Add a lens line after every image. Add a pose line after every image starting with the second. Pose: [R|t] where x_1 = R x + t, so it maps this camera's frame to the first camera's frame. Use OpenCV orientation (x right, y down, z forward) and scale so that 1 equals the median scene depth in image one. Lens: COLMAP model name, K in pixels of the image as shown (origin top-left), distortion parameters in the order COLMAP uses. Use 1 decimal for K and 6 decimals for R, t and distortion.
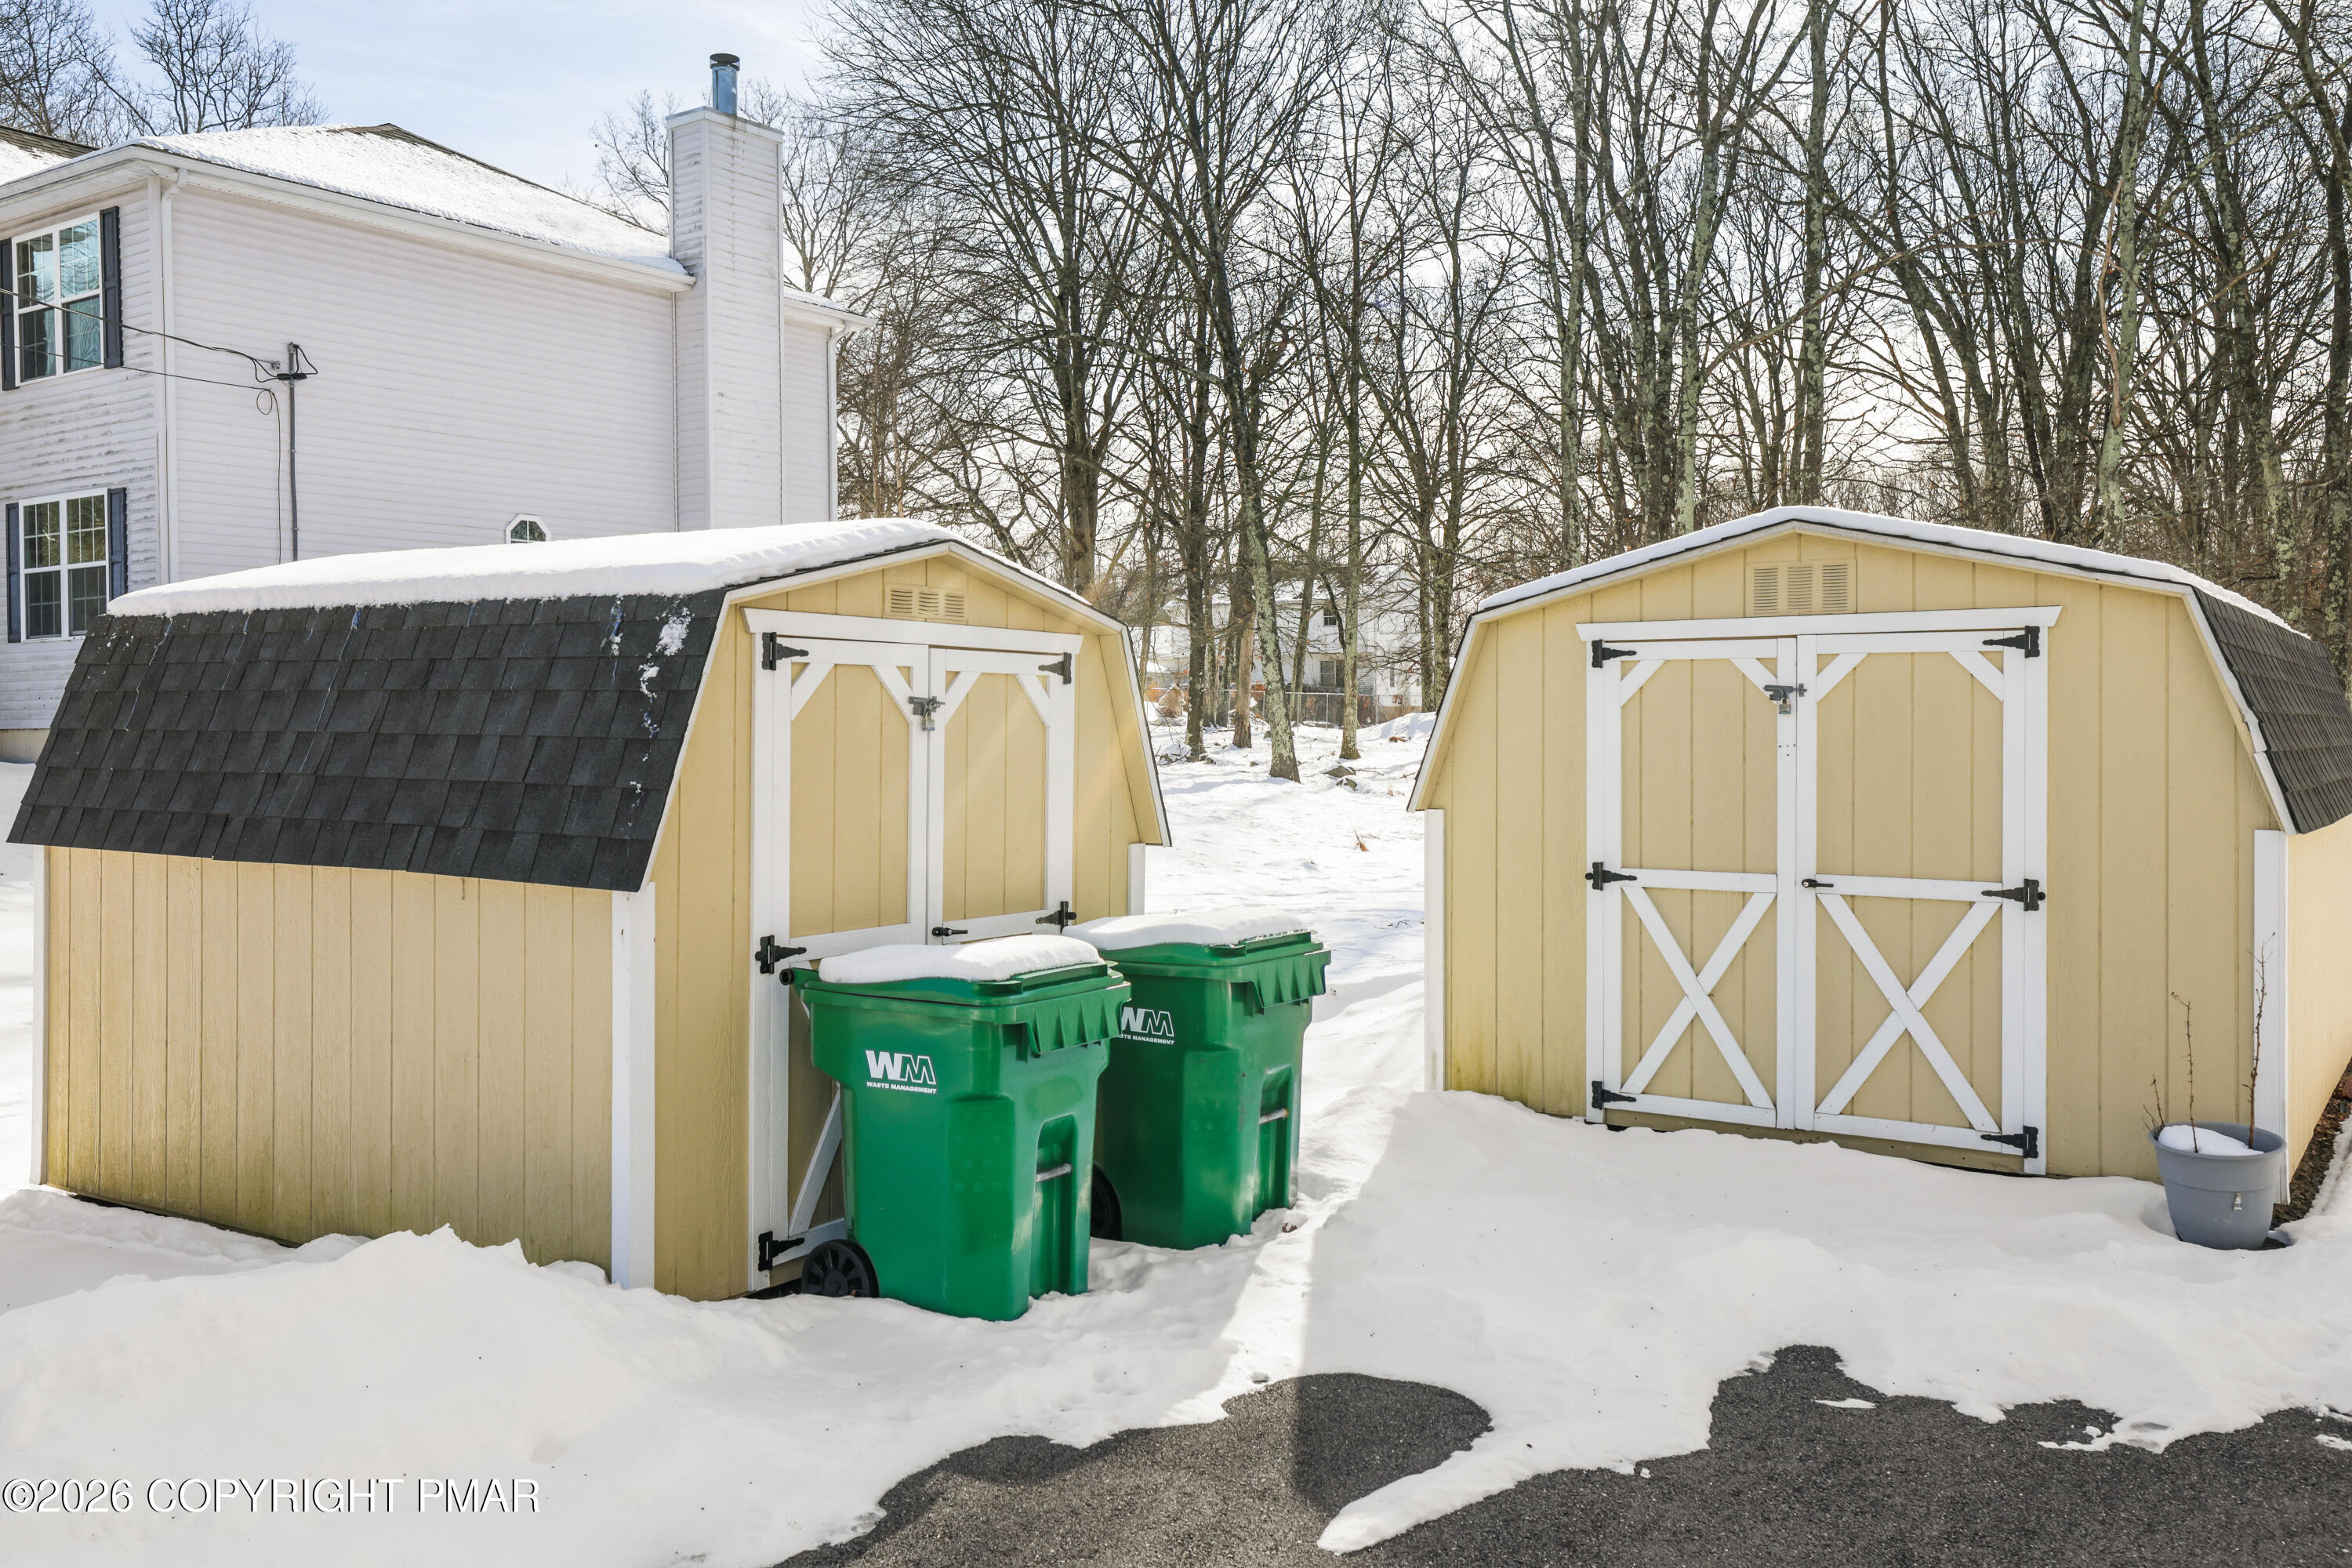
lens RADIAL K [[1966.3, 0, 1179.3], [0, 1966.3, 770.2], [0, 0, 1]] dist [0.040316, 0.002084]
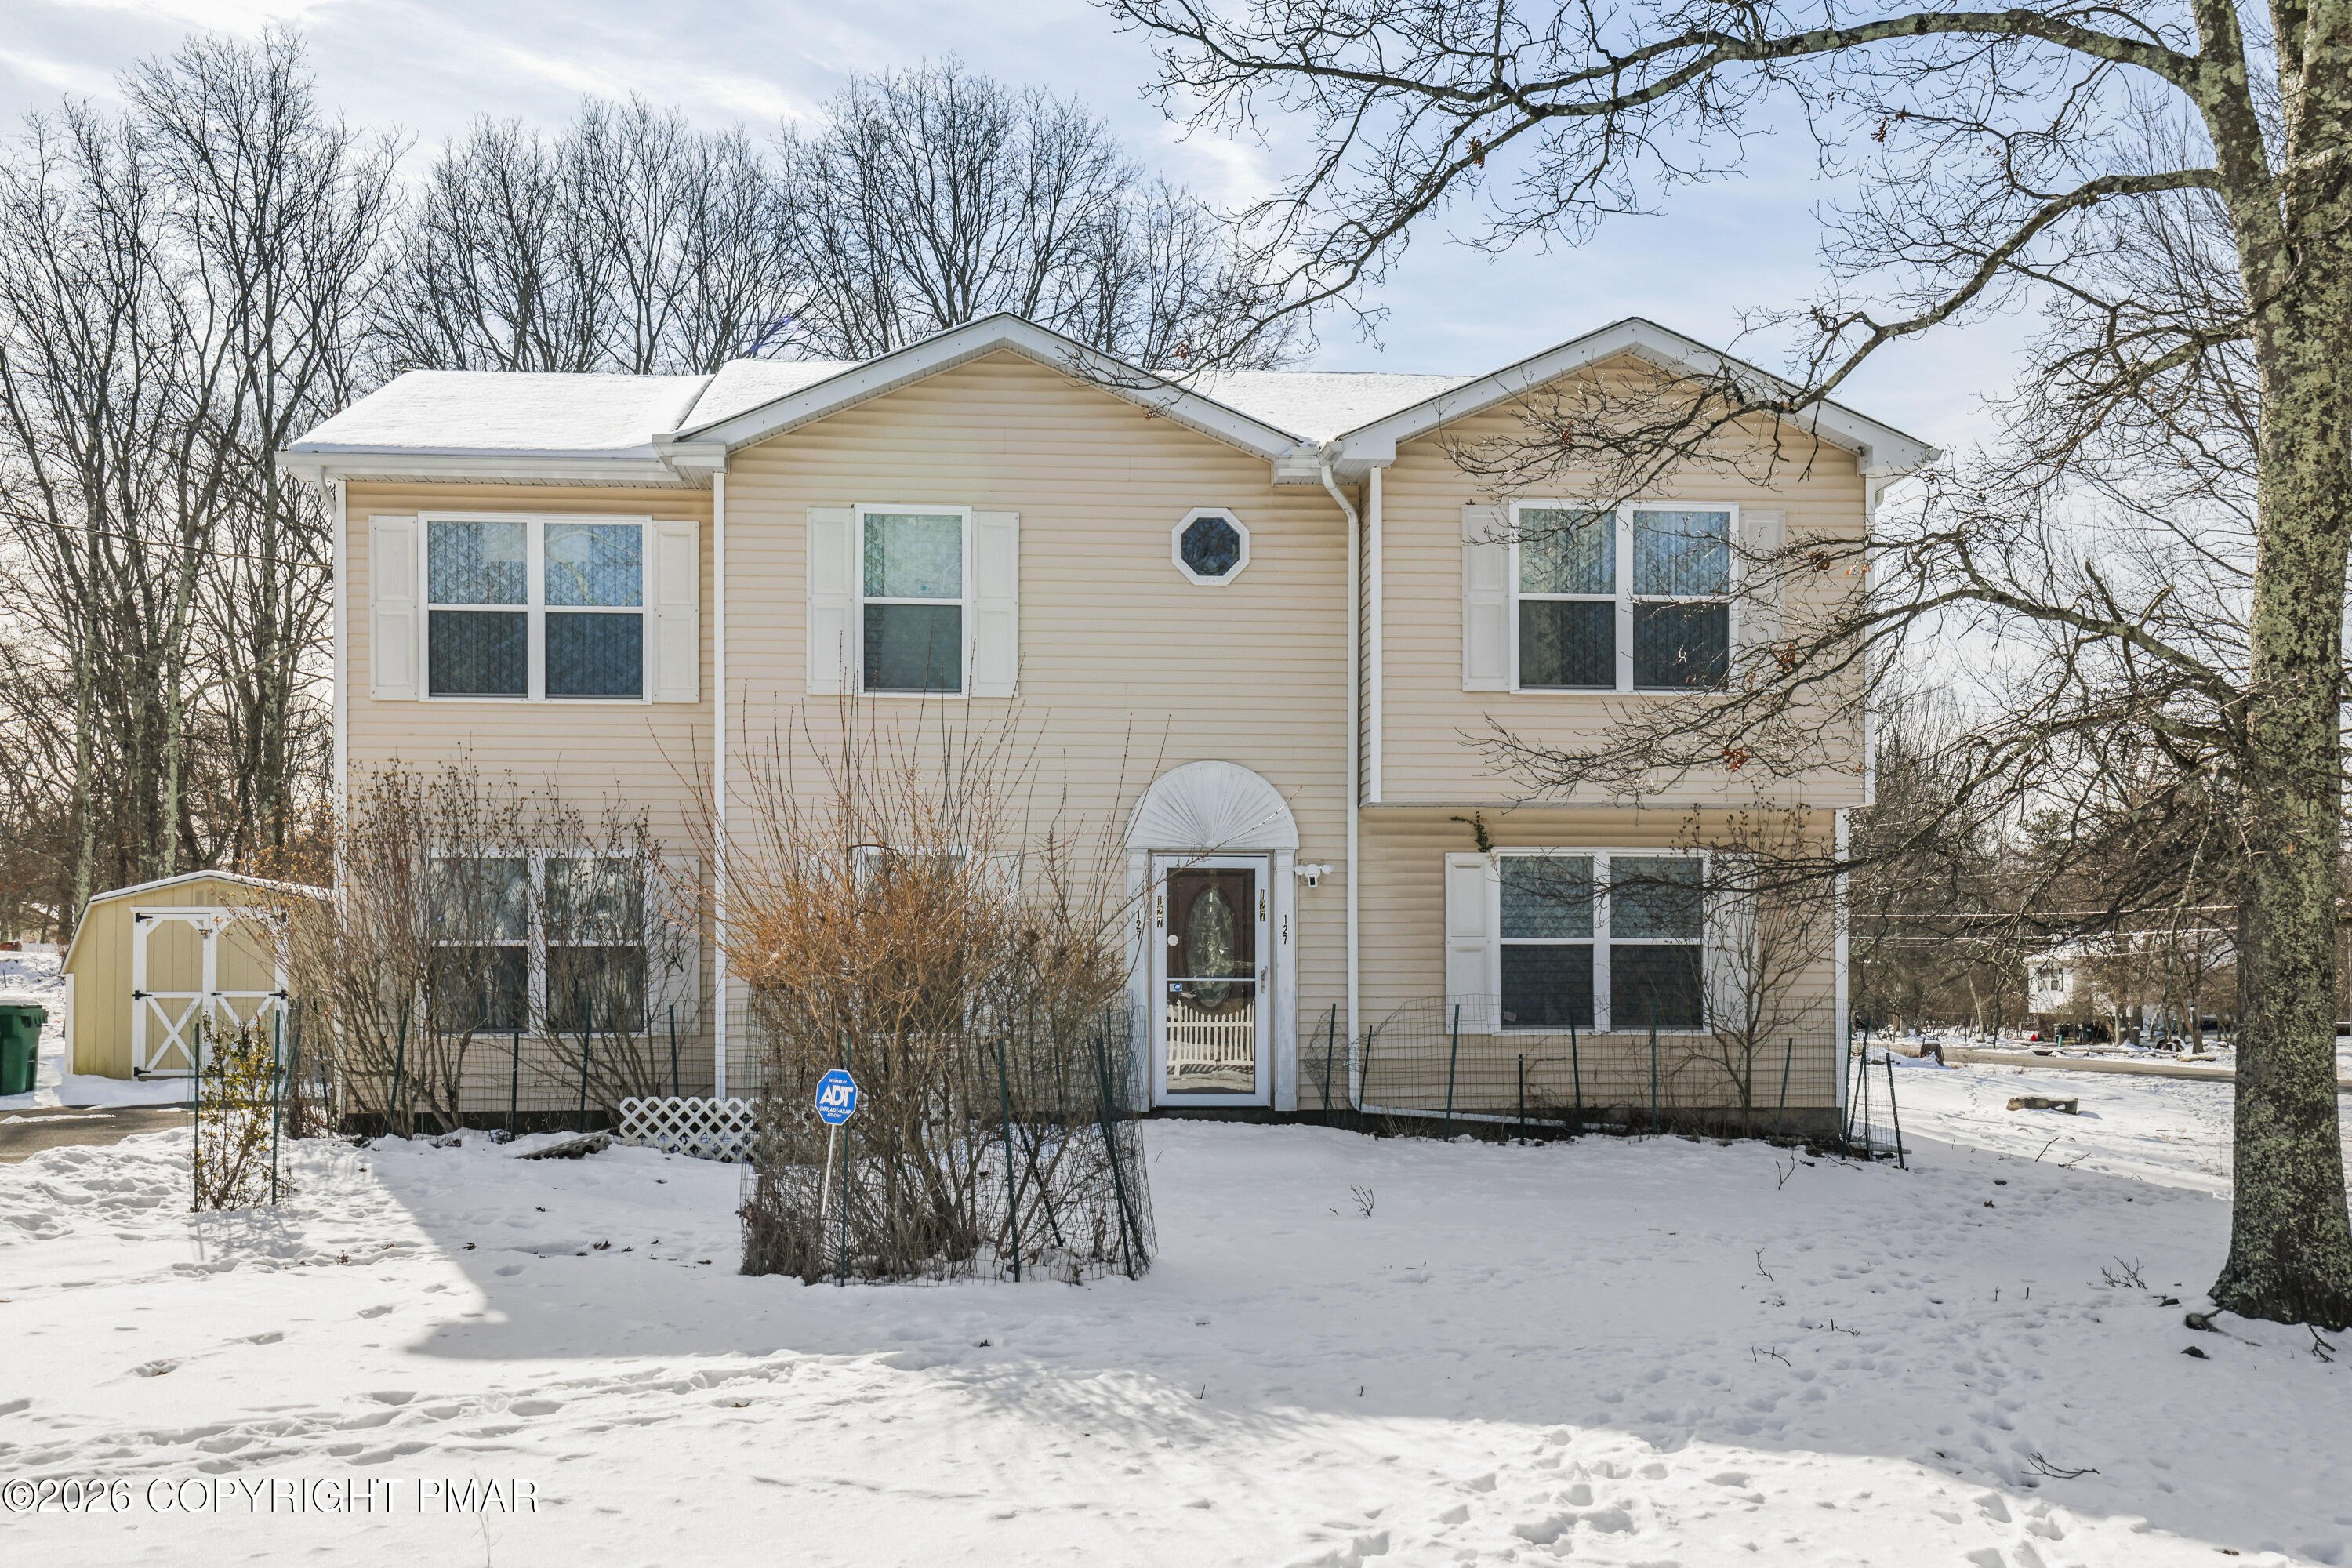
lens RADIAL K [[2376.9, 0, 1201.5], [0, 2376.9, 923.1], [0, 0, 1]] dist [0.078130, 0.000000]
pose [[0.792390, 0.016794, 0.609784, -0.711233], [0.013116, 0.998921, -0.044555, 0.127749], [-0.609874, 0.043303, 0.791314, -2.758722]]
